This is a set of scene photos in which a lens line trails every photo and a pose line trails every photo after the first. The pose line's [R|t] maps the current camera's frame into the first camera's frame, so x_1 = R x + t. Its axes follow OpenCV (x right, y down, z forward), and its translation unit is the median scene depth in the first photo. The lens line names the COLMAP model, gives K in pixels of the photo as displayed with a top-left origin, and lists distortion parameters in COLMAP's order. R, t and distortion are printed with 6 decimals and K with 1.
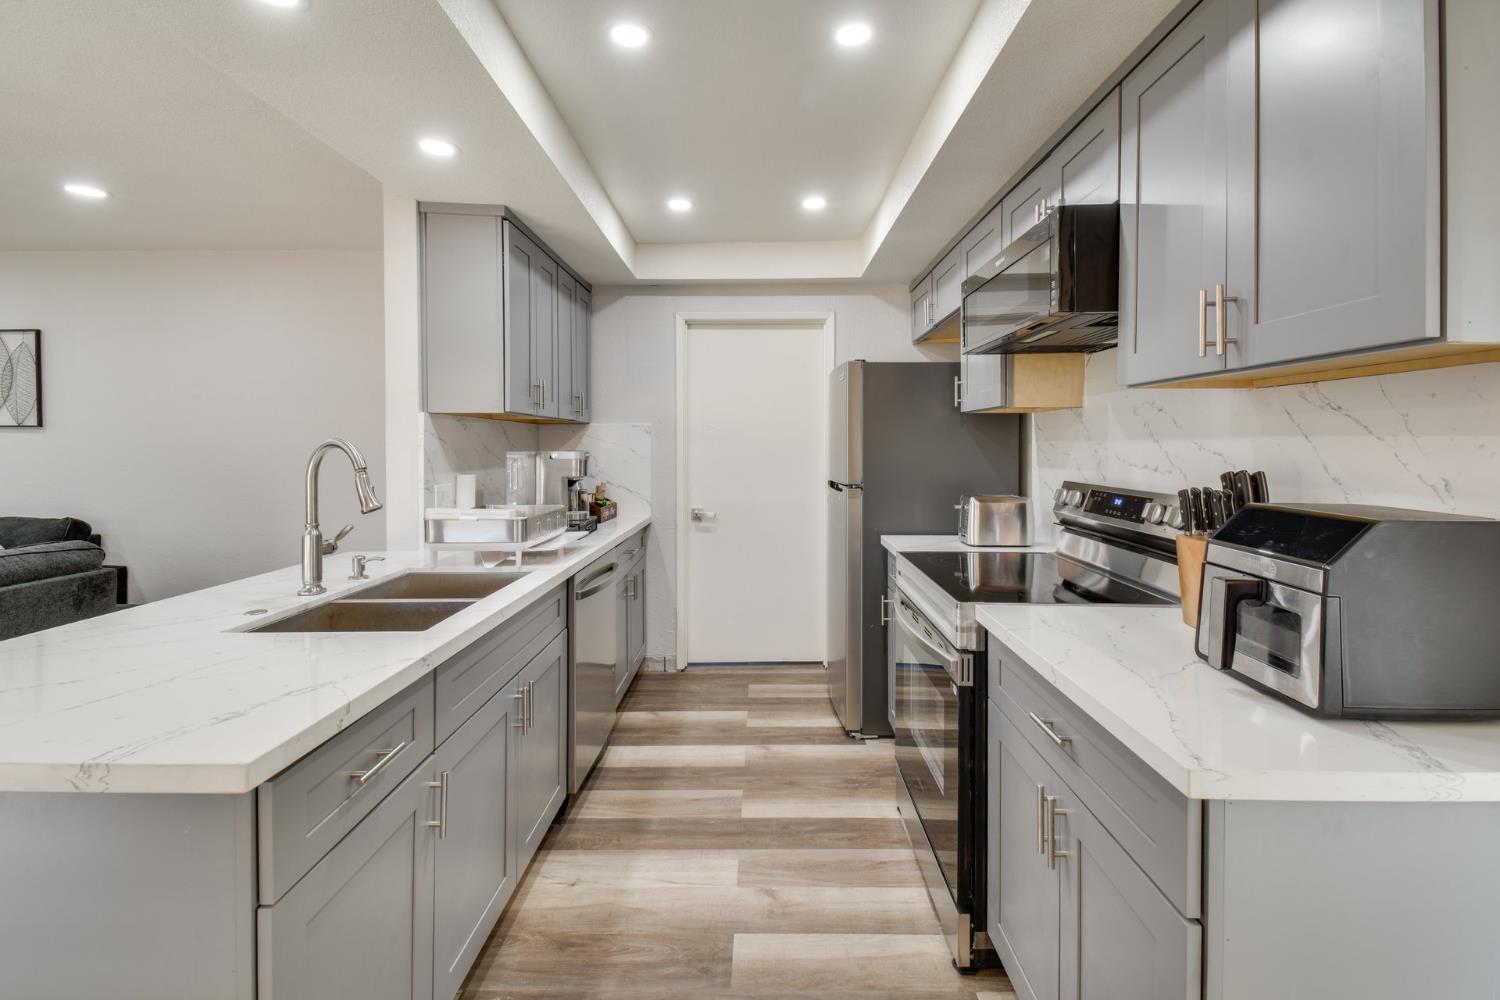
lens RADIAL K [[680.2, 0, 751.1], [0, 680.2, 445.5], [0, 0, 1]] dist [0.002496, 0.000160]
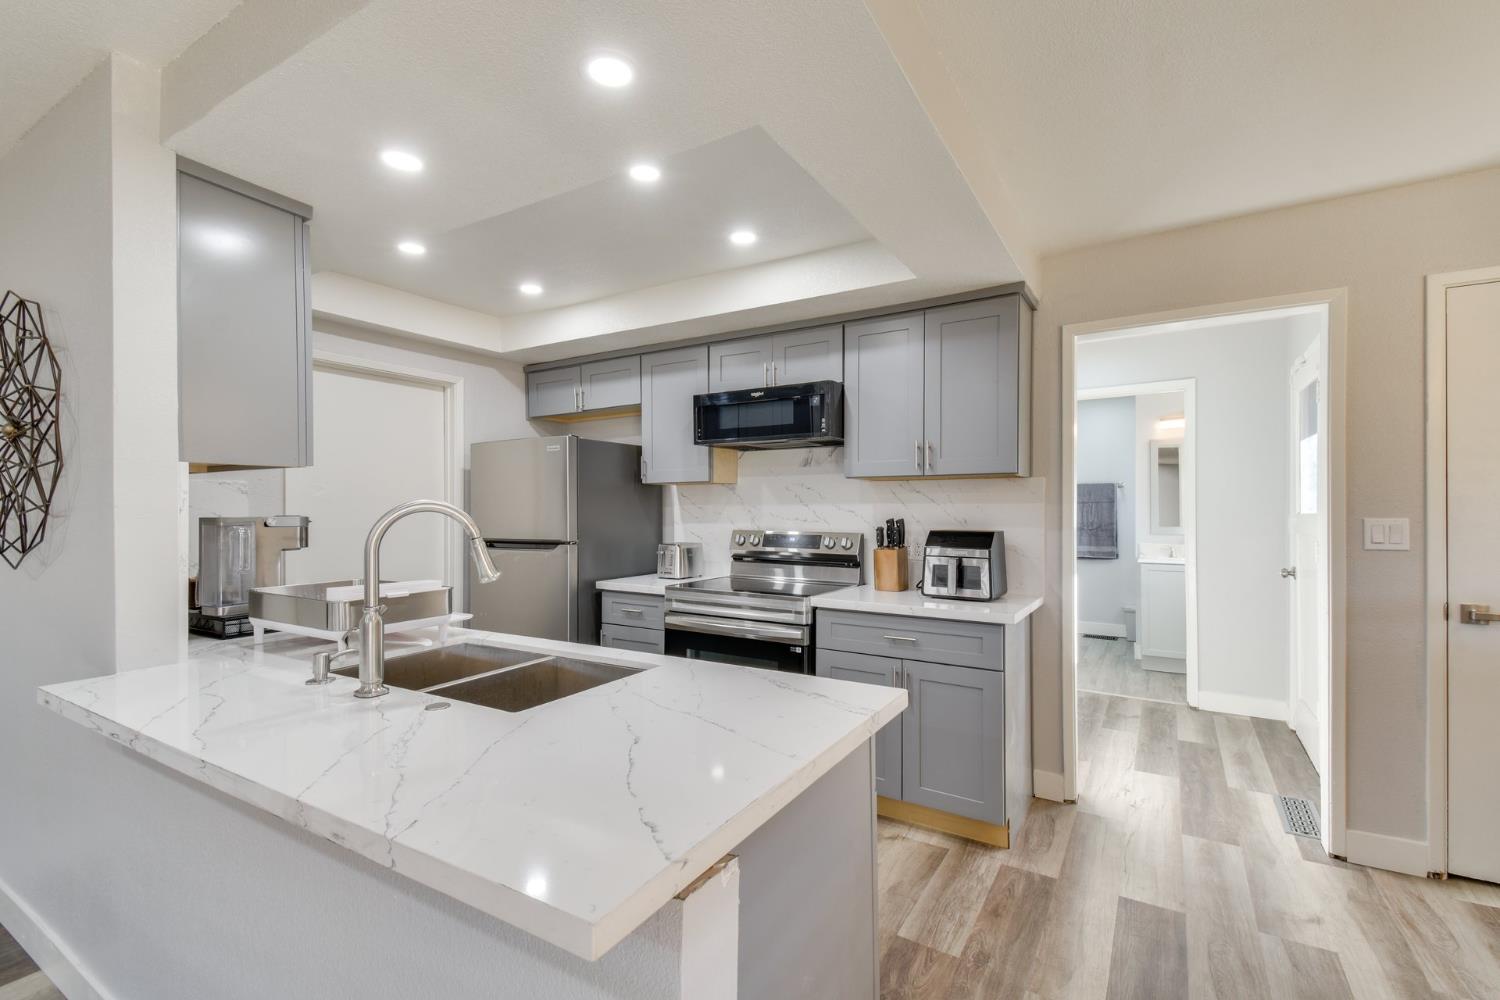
lens RADIAL K [[676.8, 0, 746.1], [0, 676.8, 506.1], [0, 0, 1]] dist [0.019366, -0.000187]
pose [[0.510372, -0.001232, 0.859953, -0.858412], [0.002210, 0.999998, 0.000121, -0.003606], [-0.859951, 0.001839, 0.510374, 0.163984]]
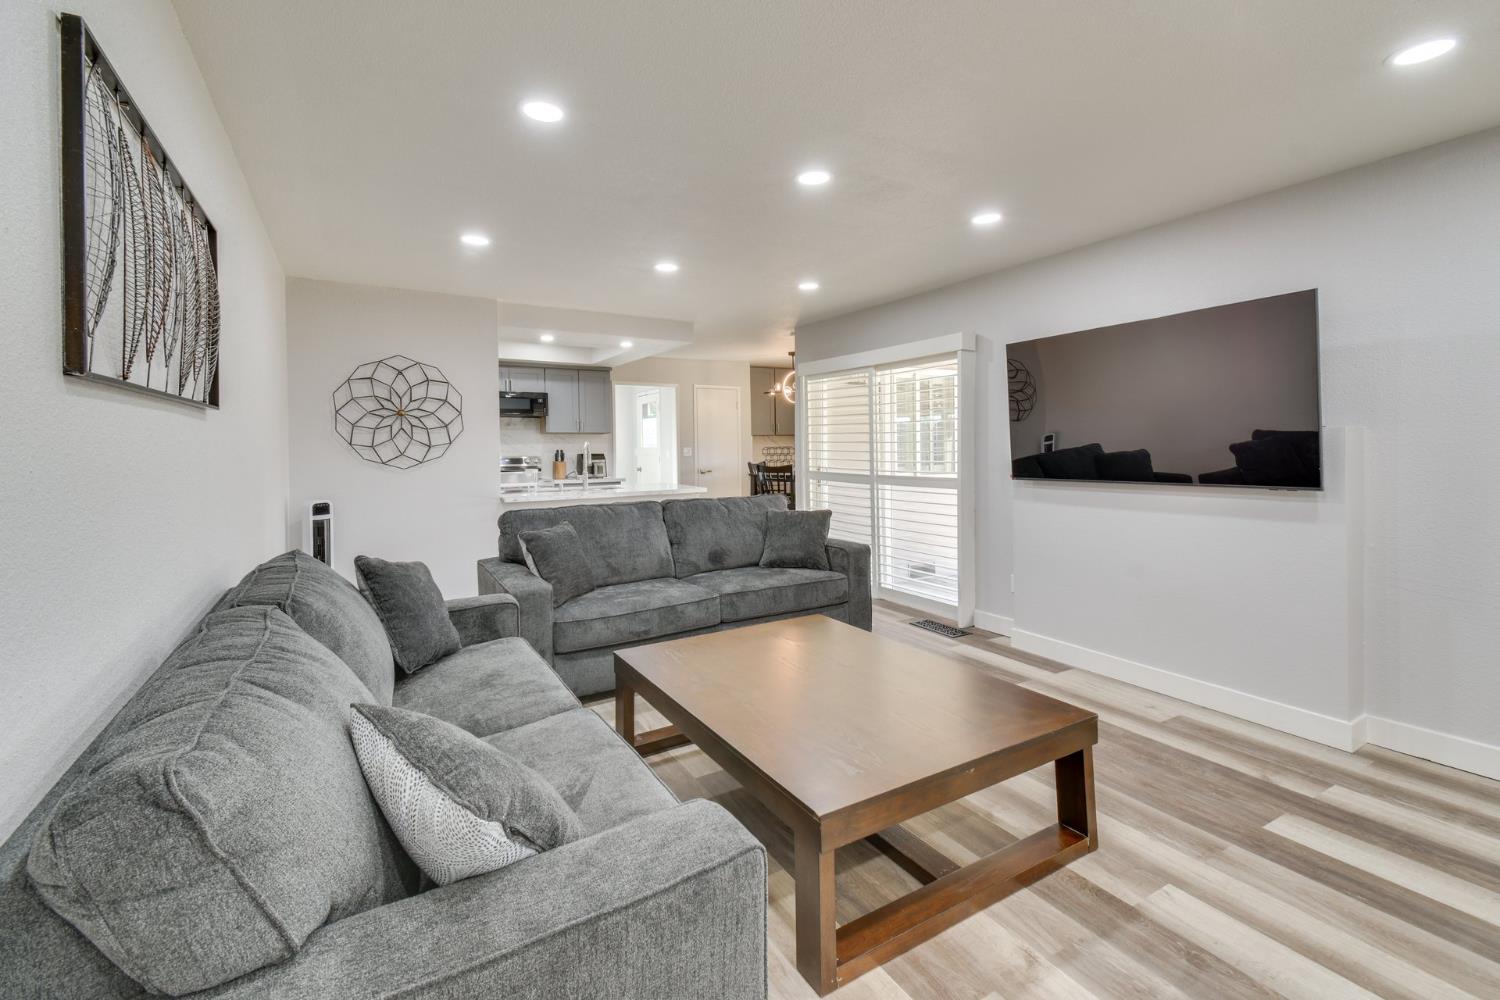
lens RADIAL K [[659.8, 0, 746.7], [0, 659.8, 443.1], [0, 0, 1]] dist [0.019948, -0.000125]
pose [[-0.546847, 0.010057, 0.837172, -2.671209], [0.010013, 0.999935, -0.005471, 0.013903], [-0.837172, 0.005391, -0.546912, 1.555567]]
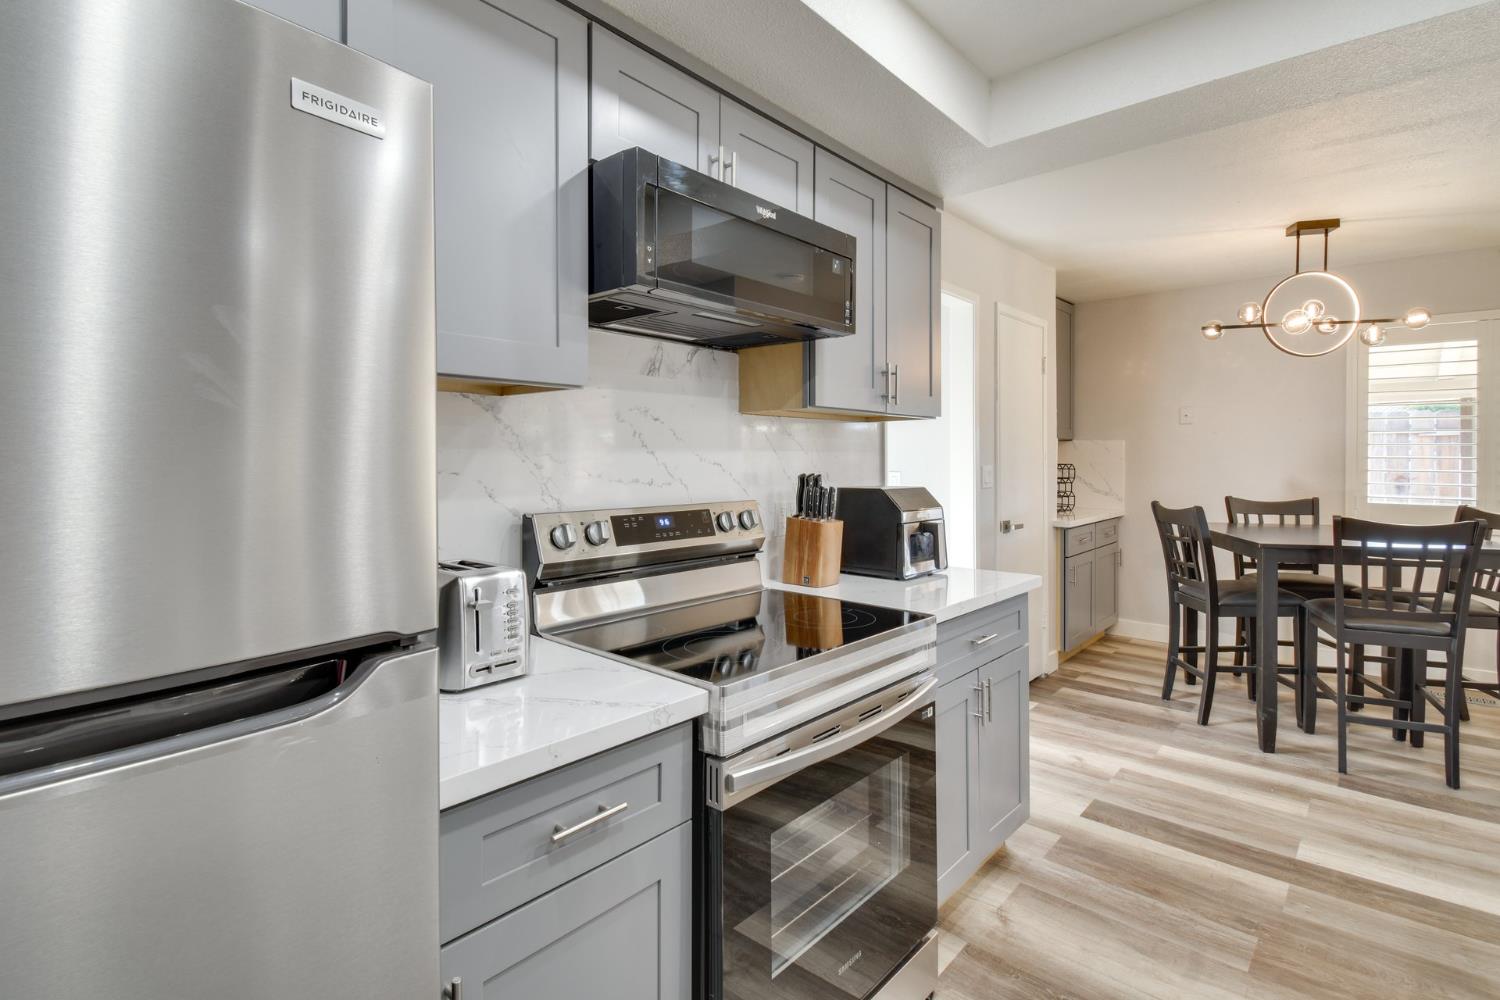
lens RADIAL K [[743.8, 0, 748.4], [0, 743.8, 458.9], [0, 0, 1]] dist [0.000761, -0.000099]
pose [[-0.761919, 0.004206, 0.647659, -0.128832], [0.003177, 0.999991, -0.002757, 0.004707], [-0.647665, -0.000043, -0.761926, 1.361891]]
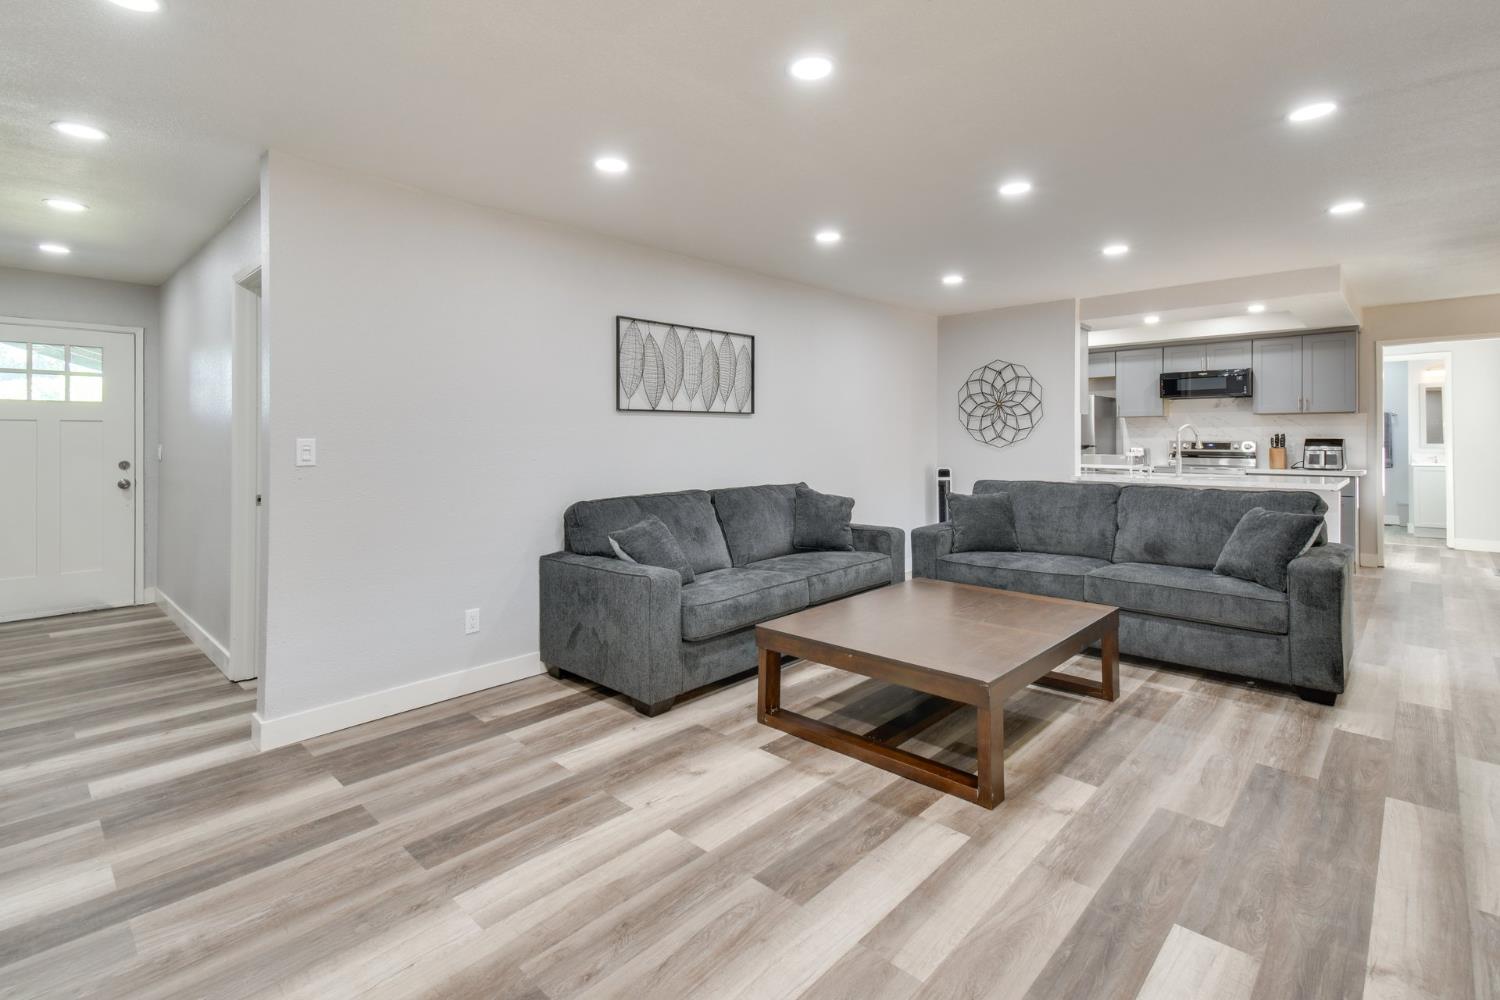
lens RADIAL K [[716.3, 0, 715.4], [0, 716.3, 432.2], [0, 0, 1]] dist [0.020992, -0.023553]
pose [[0.693907, 0.000932, 0.720064, -3.195015], [0.004840, 0.999971, -0.005958, 0.021731], [-0.720049, 0.007620, 0.693882, 0.219850]]
